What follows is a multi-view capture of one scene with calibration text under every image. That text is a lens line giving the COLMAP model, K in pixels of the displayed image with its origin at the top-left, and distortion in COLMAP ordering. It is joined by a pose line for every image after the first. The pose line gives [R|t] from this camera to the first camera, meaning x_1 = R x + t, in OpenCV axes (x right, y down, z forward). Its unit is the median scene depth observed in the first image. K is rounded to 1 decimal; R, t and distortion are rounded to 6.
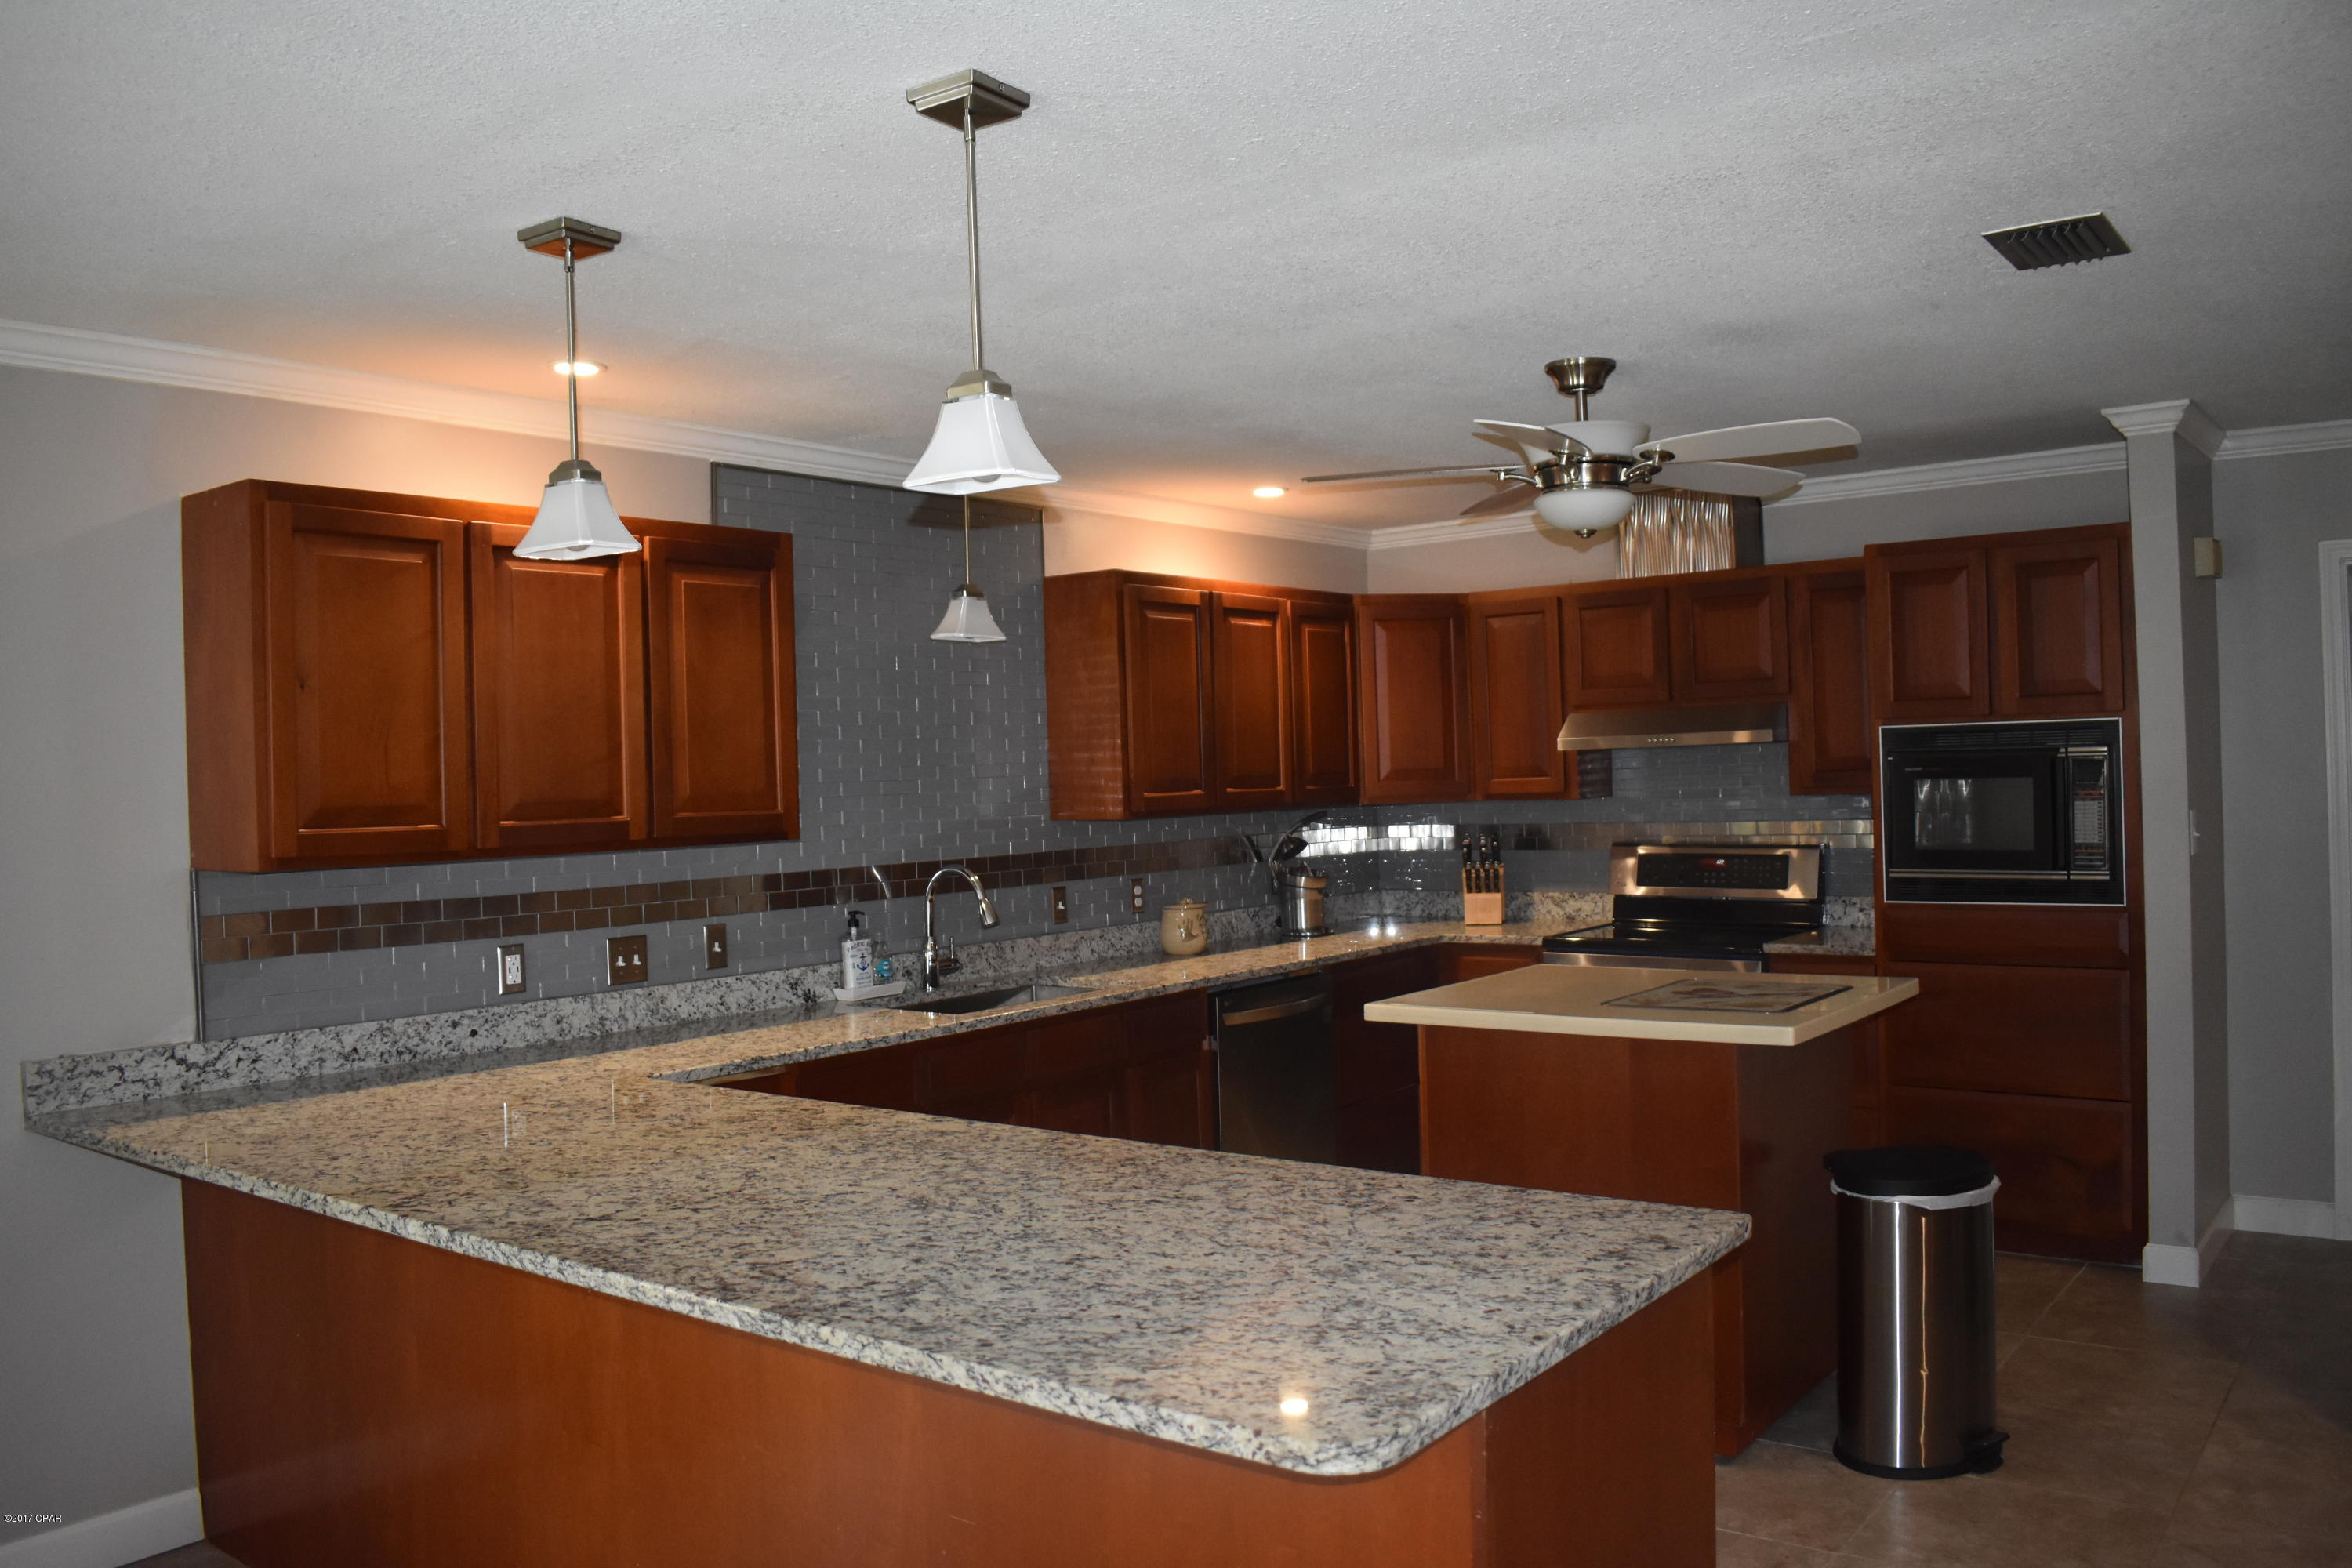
lens RADIAL K [[1840.3, 0, 1176.0], [0, 1840.3, 784.0], [0, 0, 1]] dist [-0.092540, 0.010116]
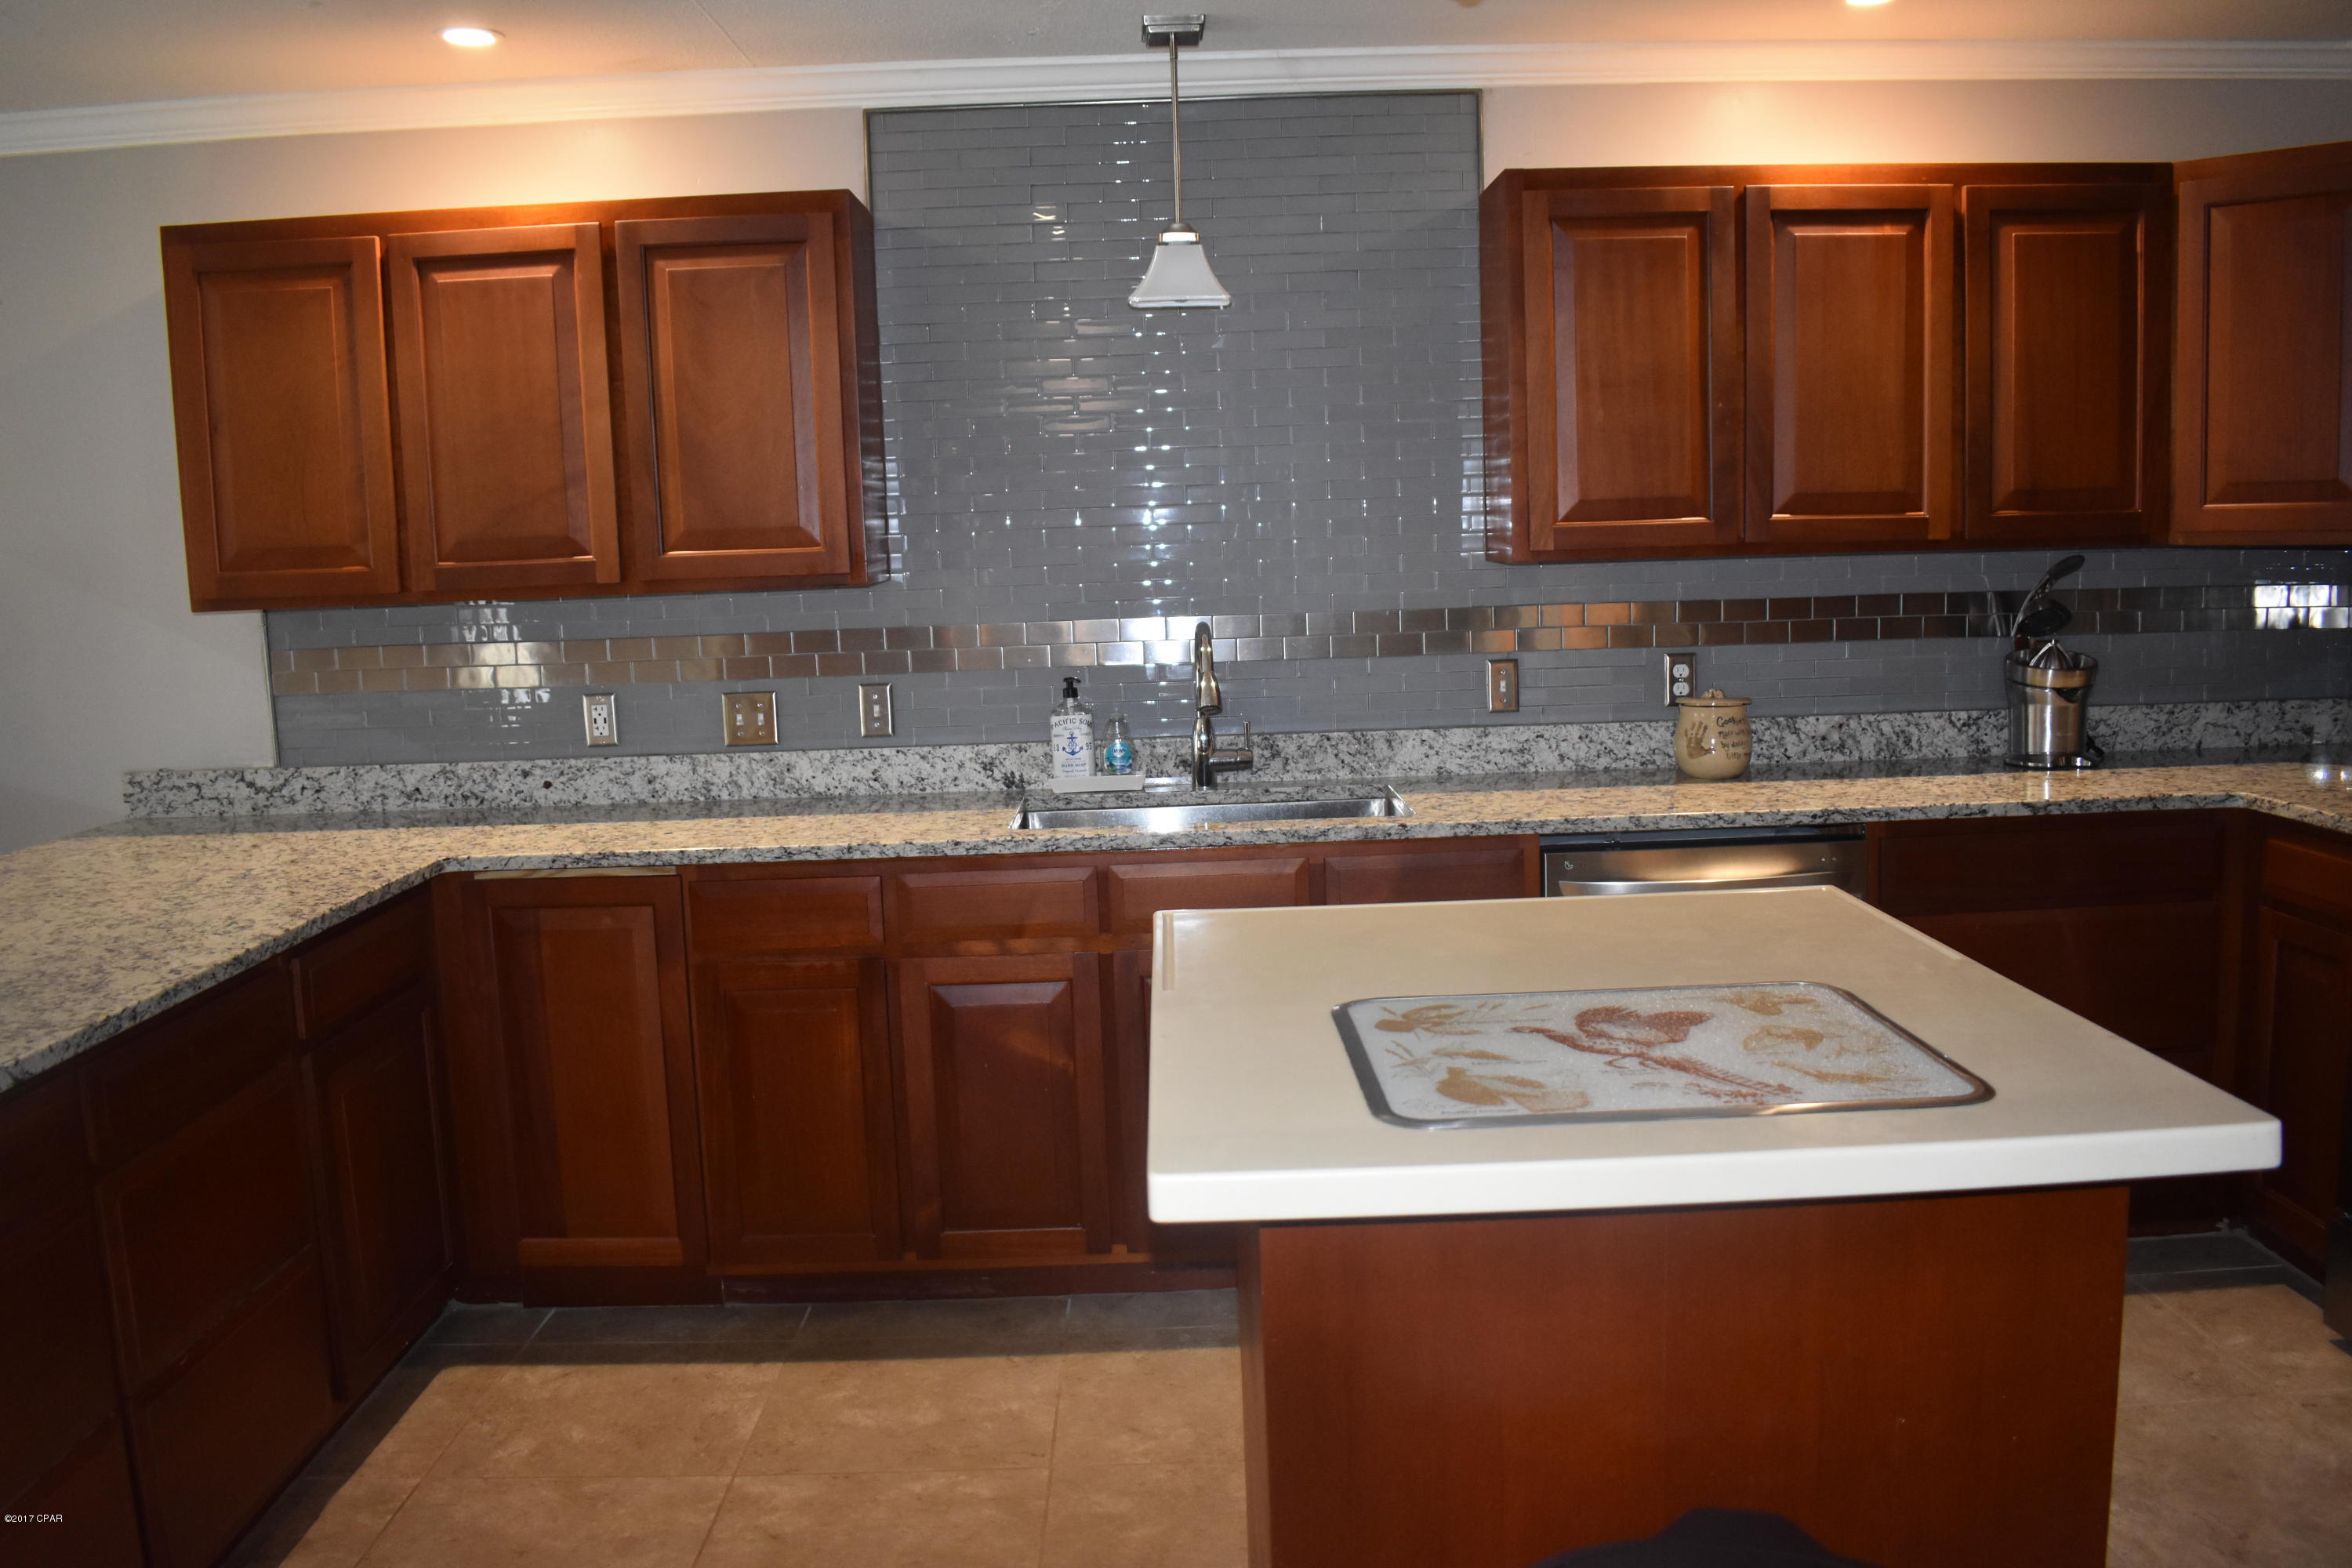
lens RADIAL K [[1753.1, 0, 1176.0], [0, 1753.1, 784.0], [0, 0, 1]] dist [-0.022228, -0.000023]
pose [[0.611654, 0.130359, -0.780311, 0.509244], [0.011901, 0.984703, 0.173833, -0.016947], [0.791036, -0.115612, 0.600746, 0.692108]]
